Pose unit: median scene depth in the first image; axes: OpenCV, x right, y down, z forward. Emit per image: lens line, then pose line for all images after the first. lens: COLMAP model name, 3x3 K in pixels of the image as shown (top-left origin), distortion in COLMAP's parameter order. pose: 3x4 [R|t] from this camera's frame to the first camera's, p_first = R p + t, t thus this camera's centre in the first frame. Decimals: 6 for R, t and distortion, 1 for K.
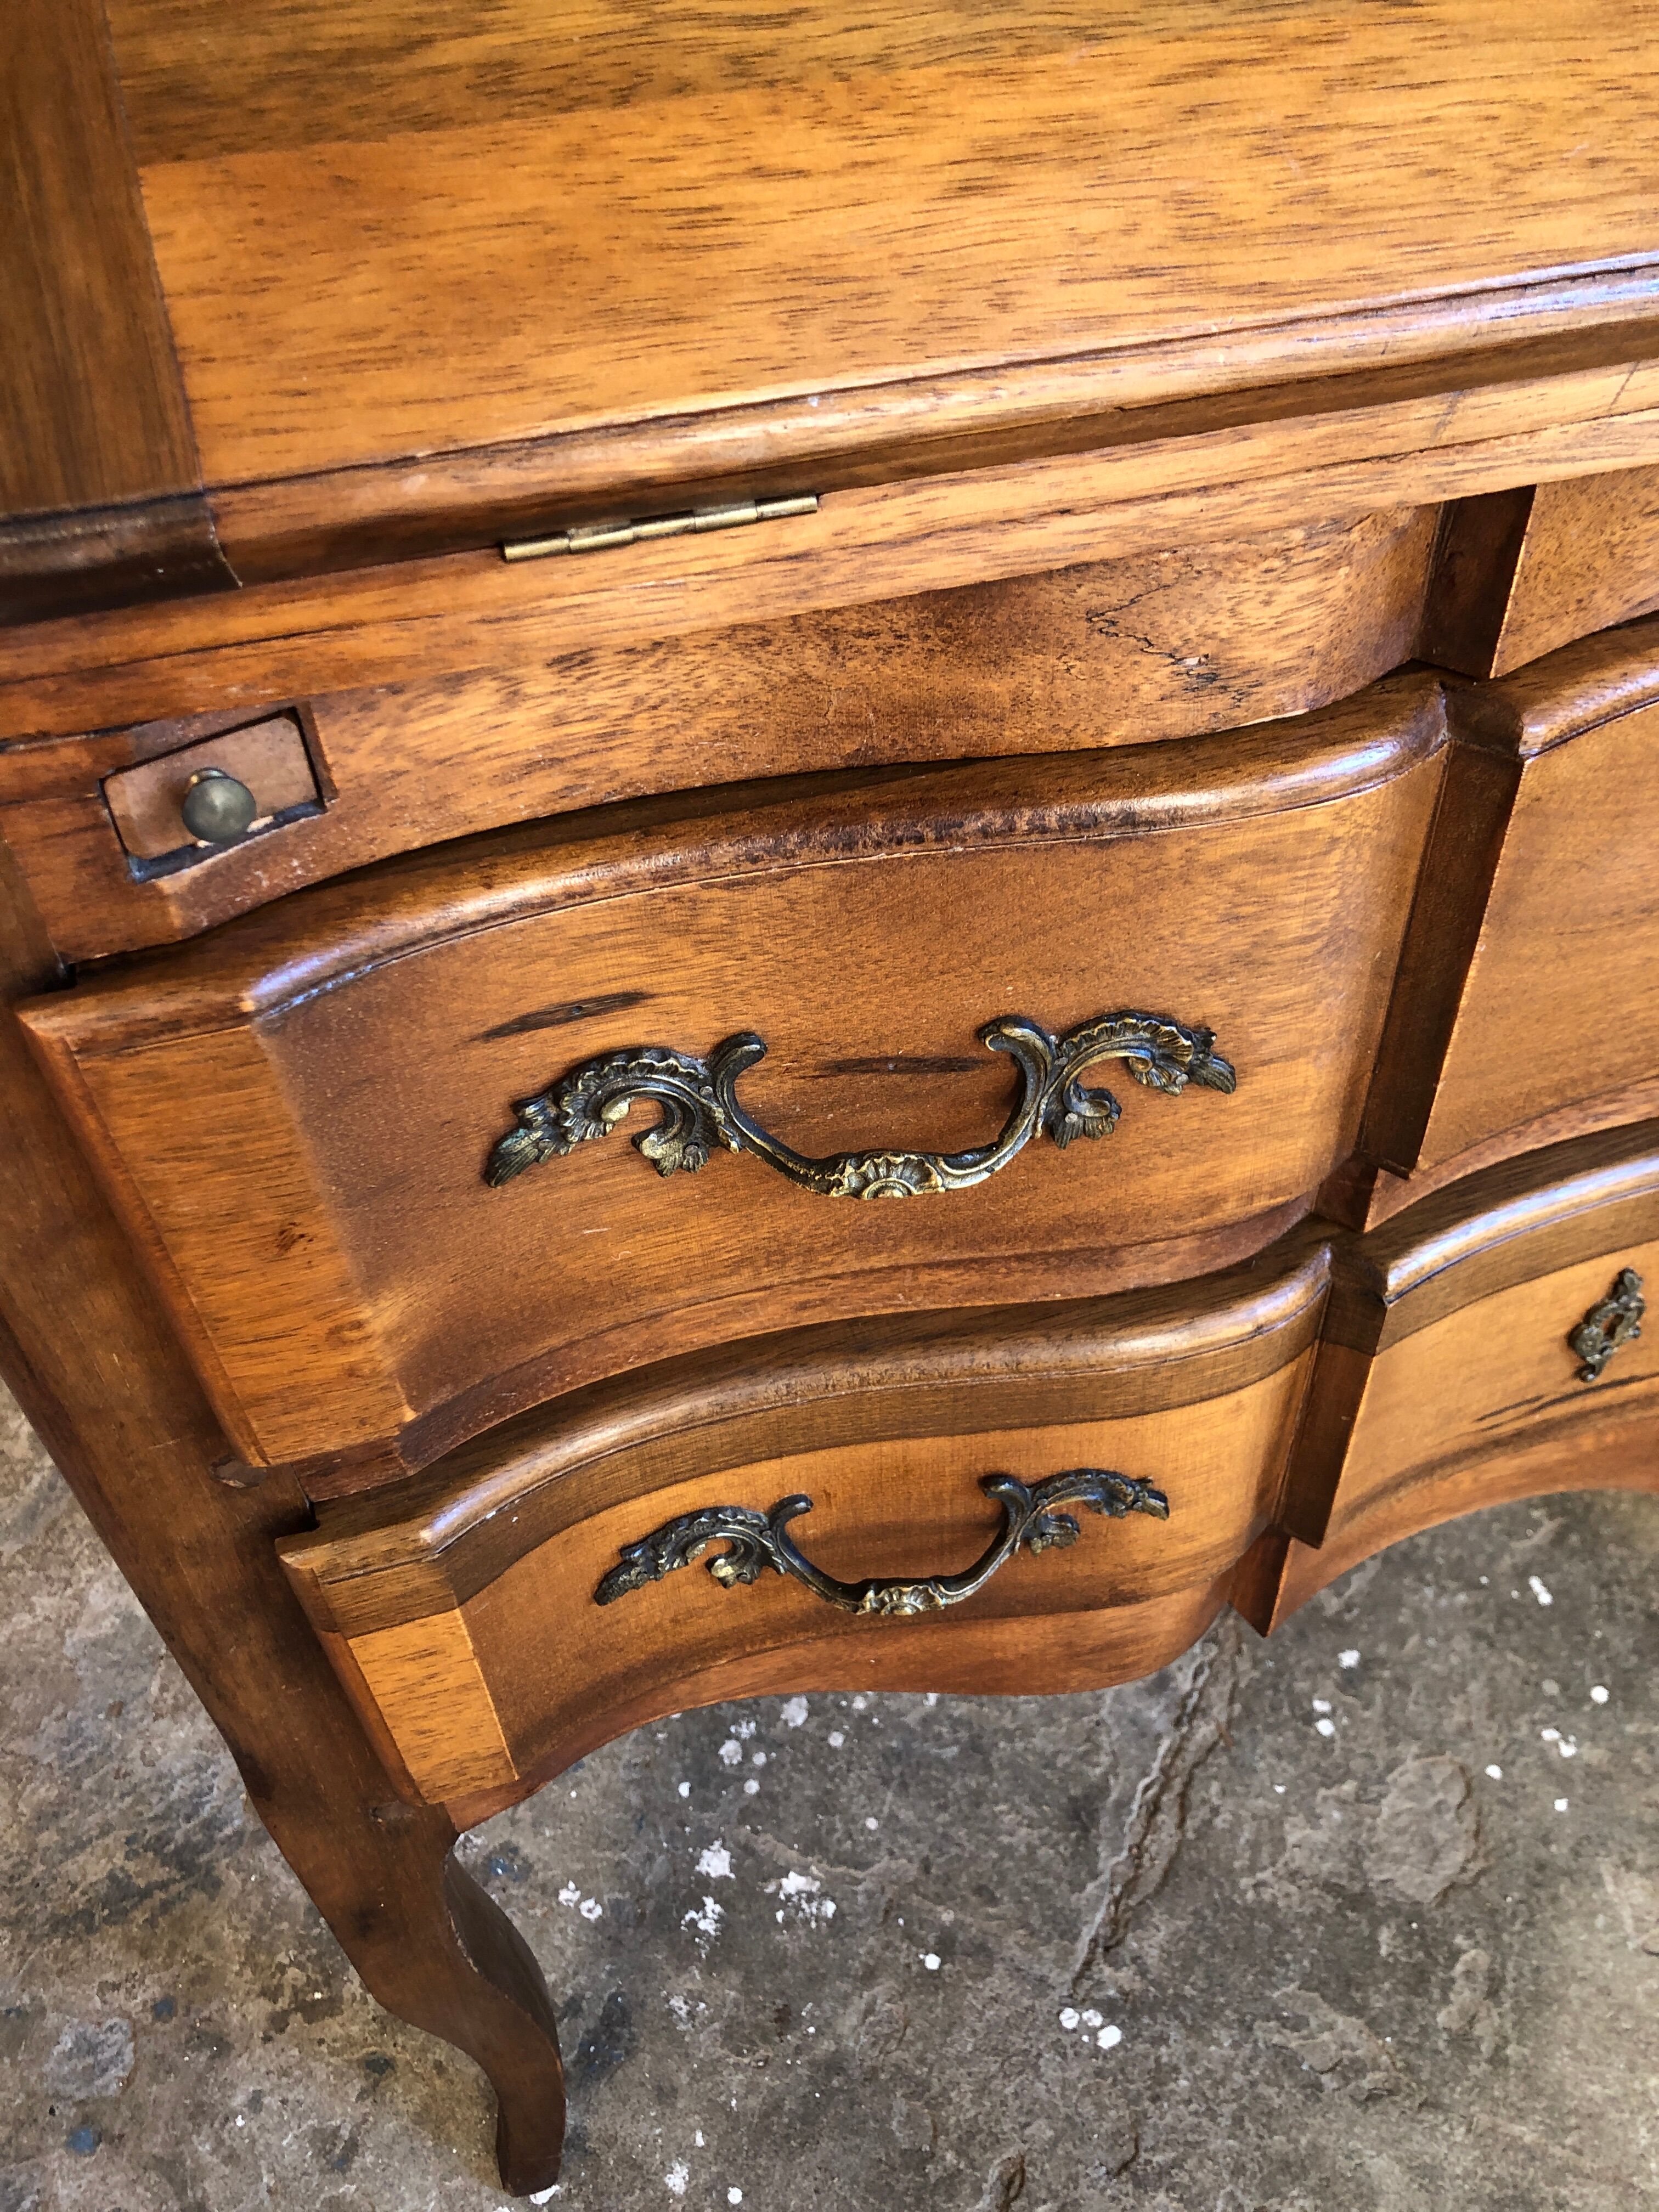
lens RADIAL K [[1887.6, 0, 861.0], [0, 1887.6, 1128.7], [0, 0, 1]] dist [0.011821, 0.003259]
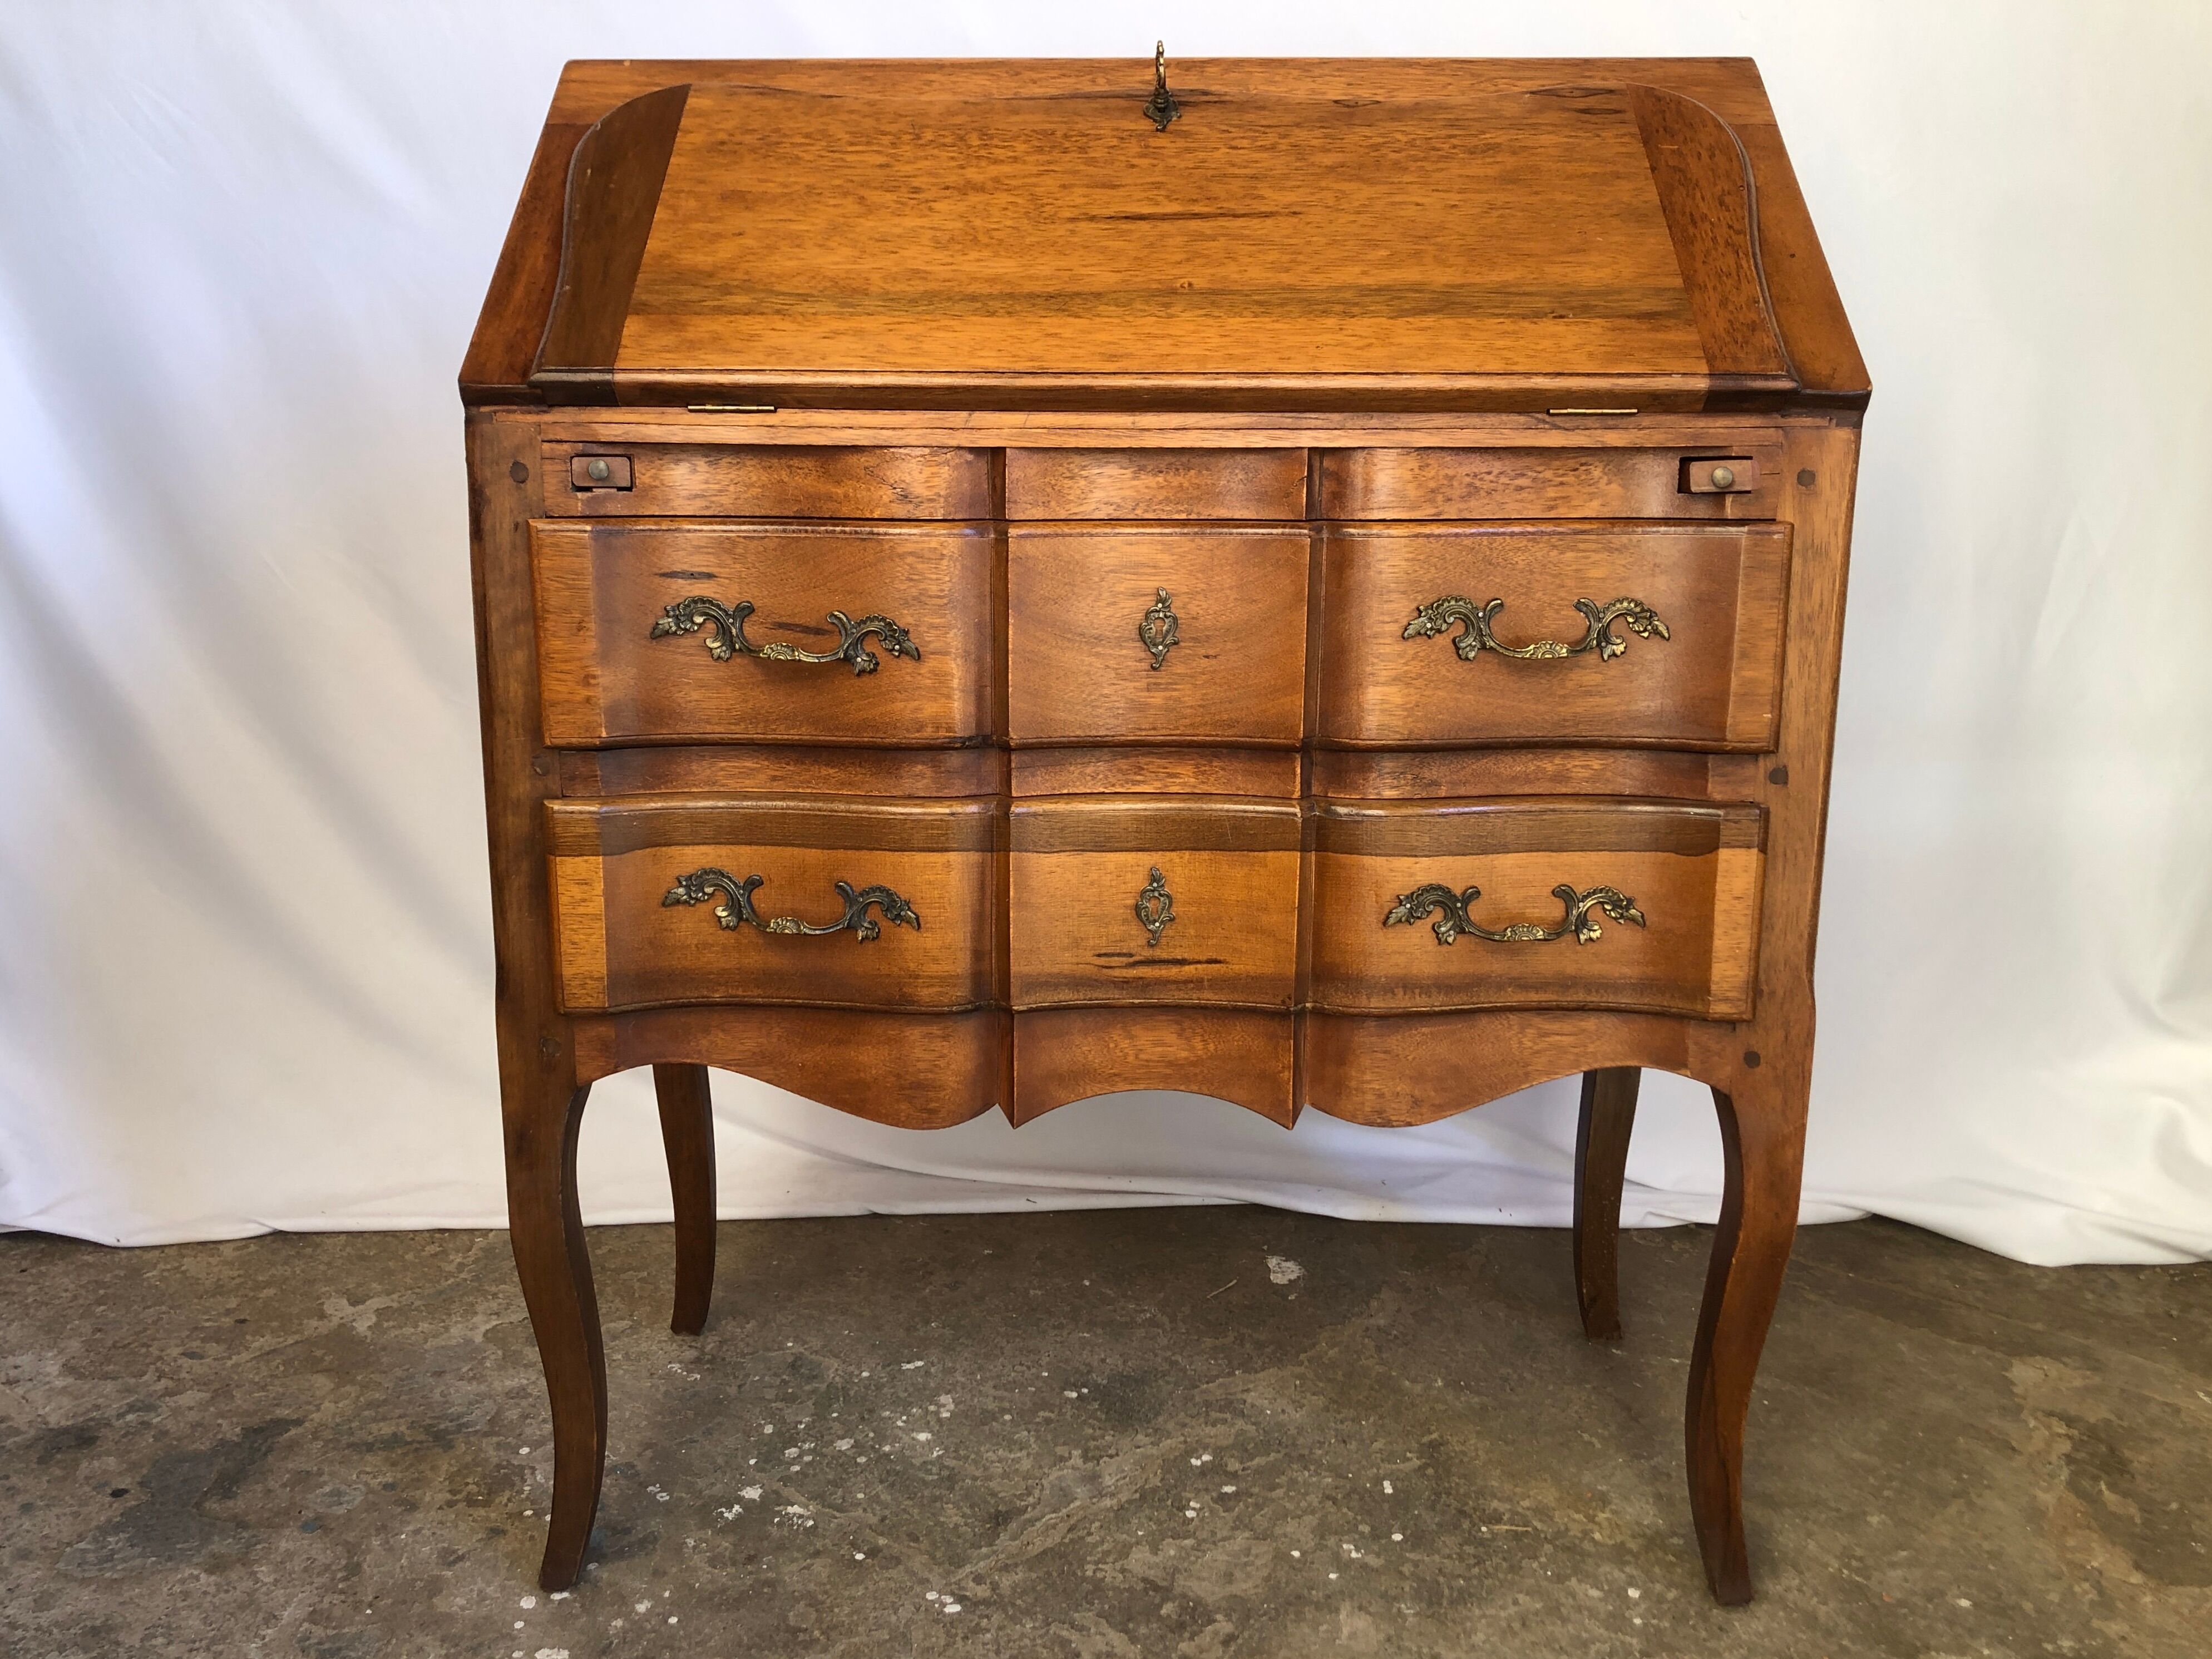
lens RADIAL K [[1887.6, 0, 1078.0], [0, 1887.6, 763.9], [0, 0, 1]] dist [0.011821, 0.003259]
pose [[0.957361, 0.094109, -0.273136, 0.557408], [-0.232236, 0.813051, -0.533867, 0.710529], [0.171832, 0.574536, 0.800239, -0.494113]]
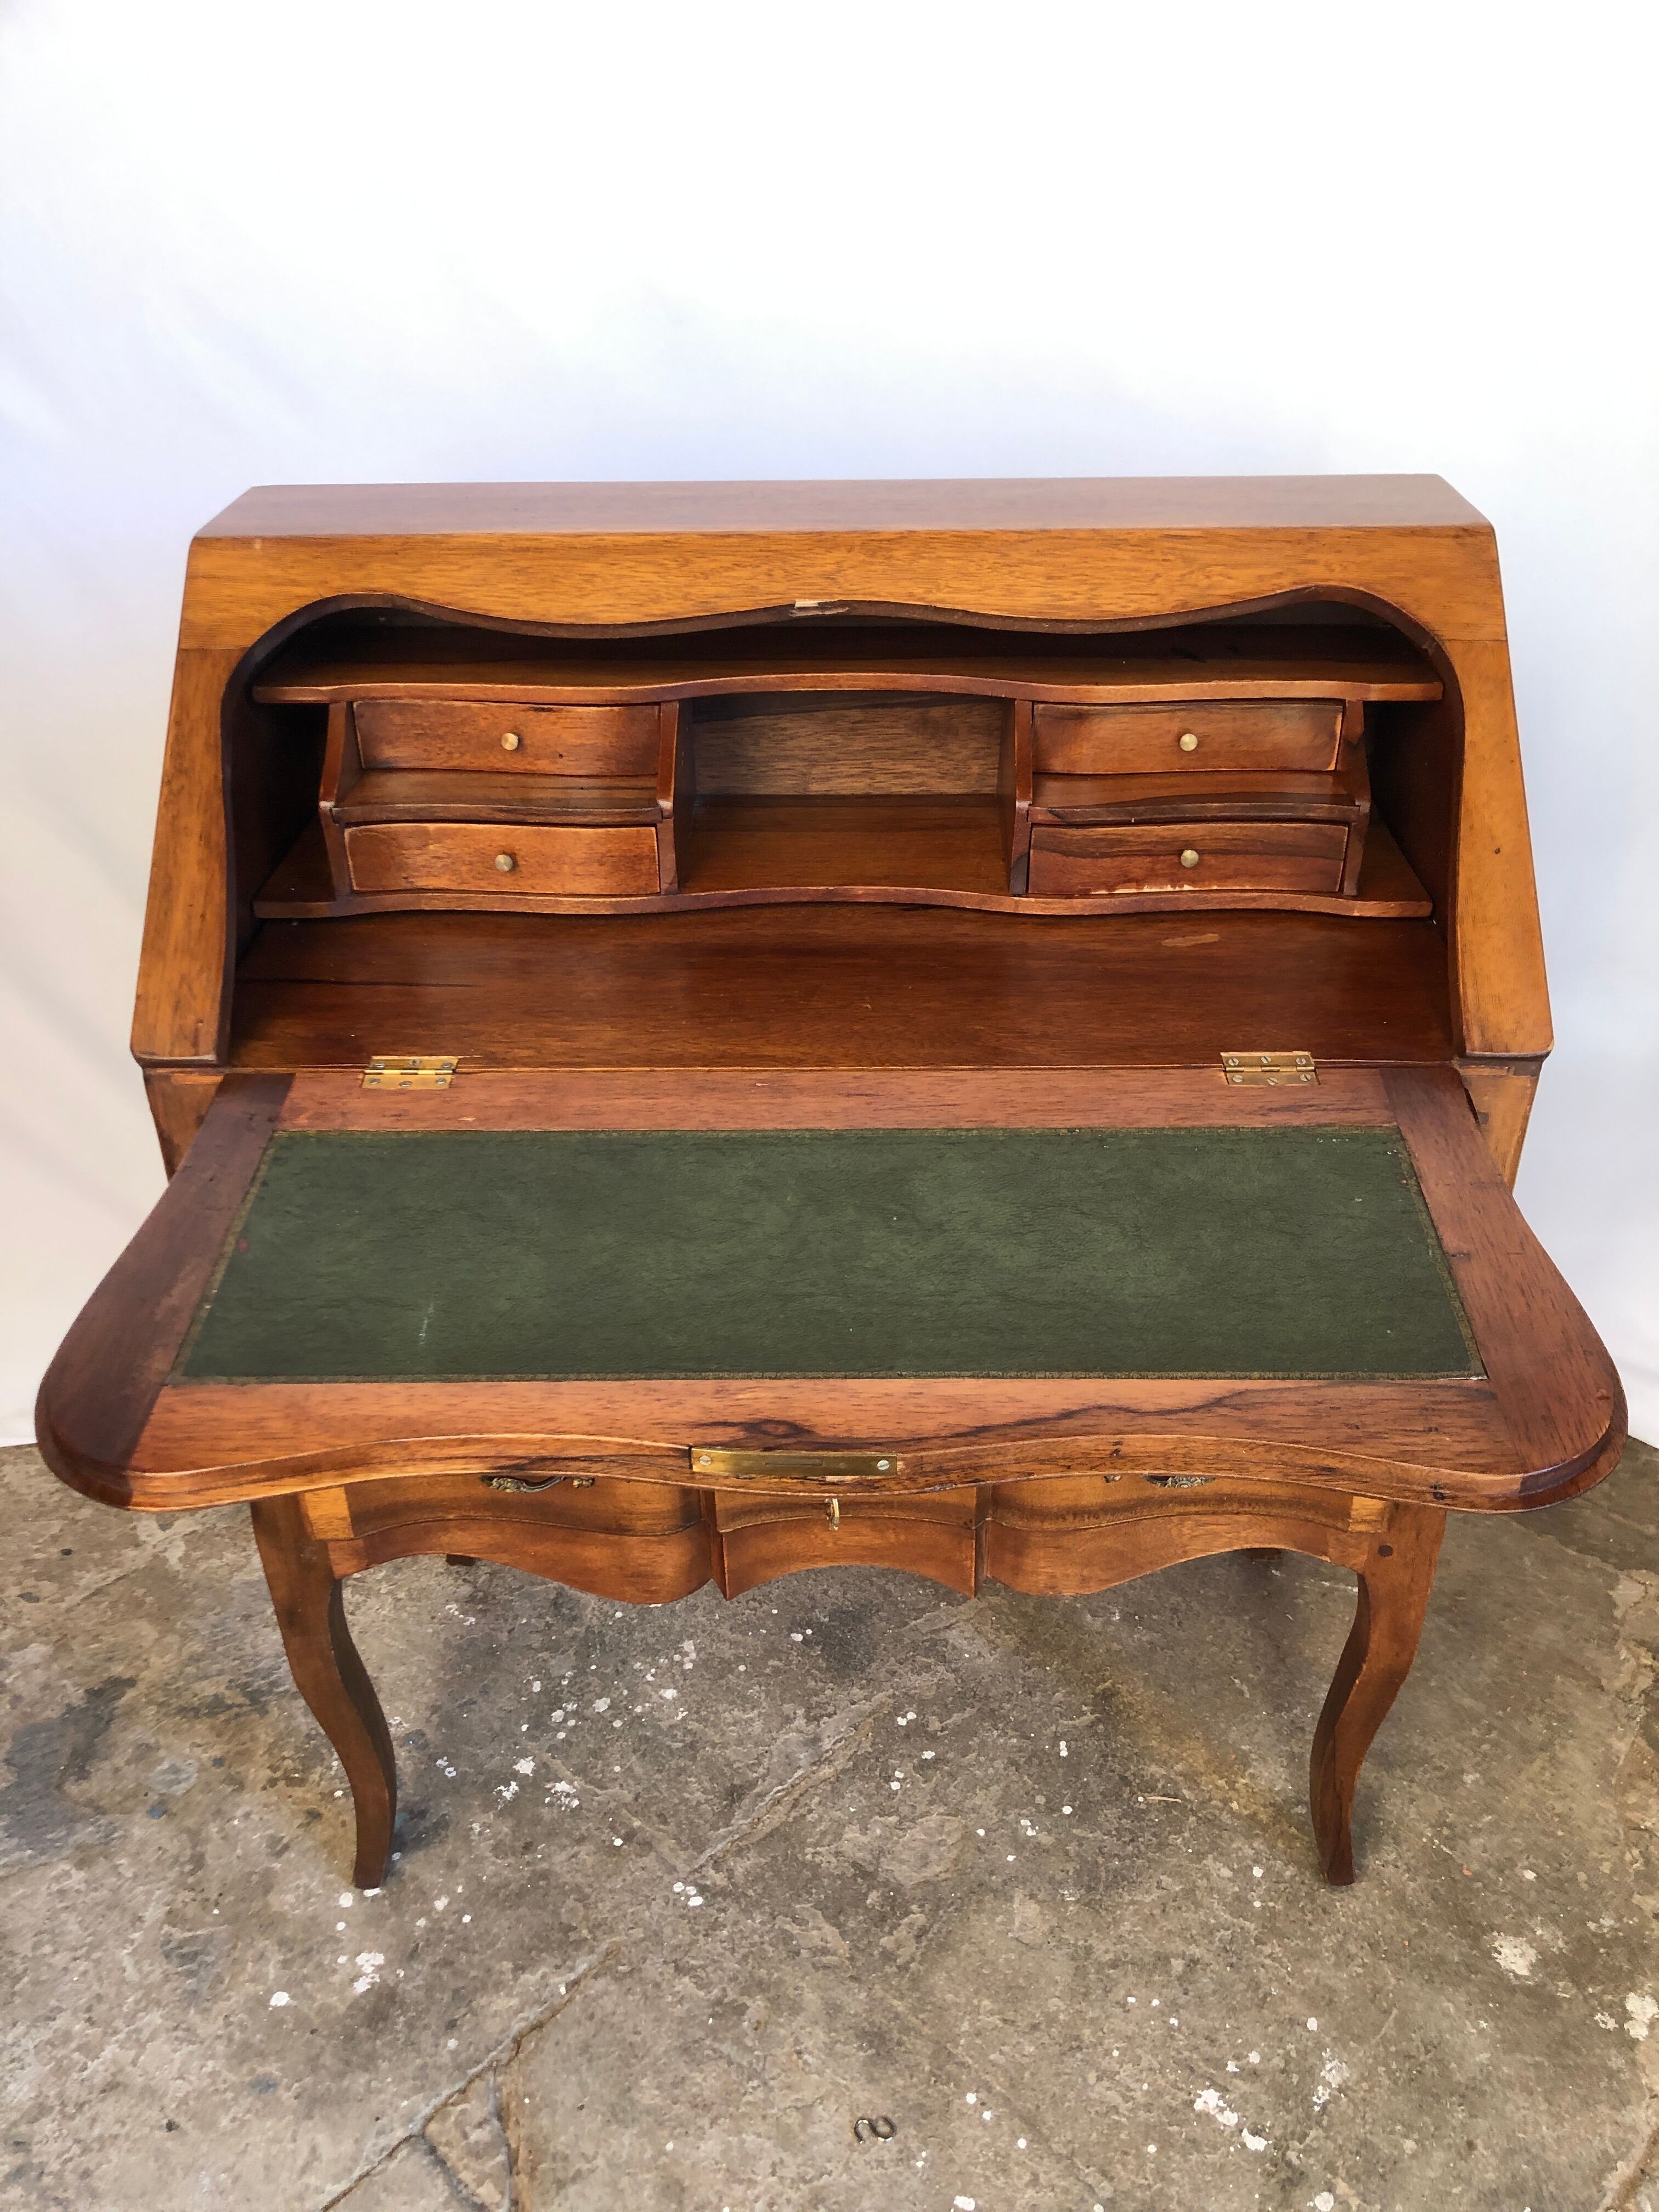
lens RADIAL K [[1887.6, 0, 851.1], [0, 1887.6, 1123.1], [0, 0, 1]] dist [0.011821, 0.003259]
pose [[0.960113, 0.170265, -0.221794, 0.537178], [-0.214984, 0.956707, -0.196196, 0.108673], [0.178786, 0.236052, 0.955152, -0.806022]]
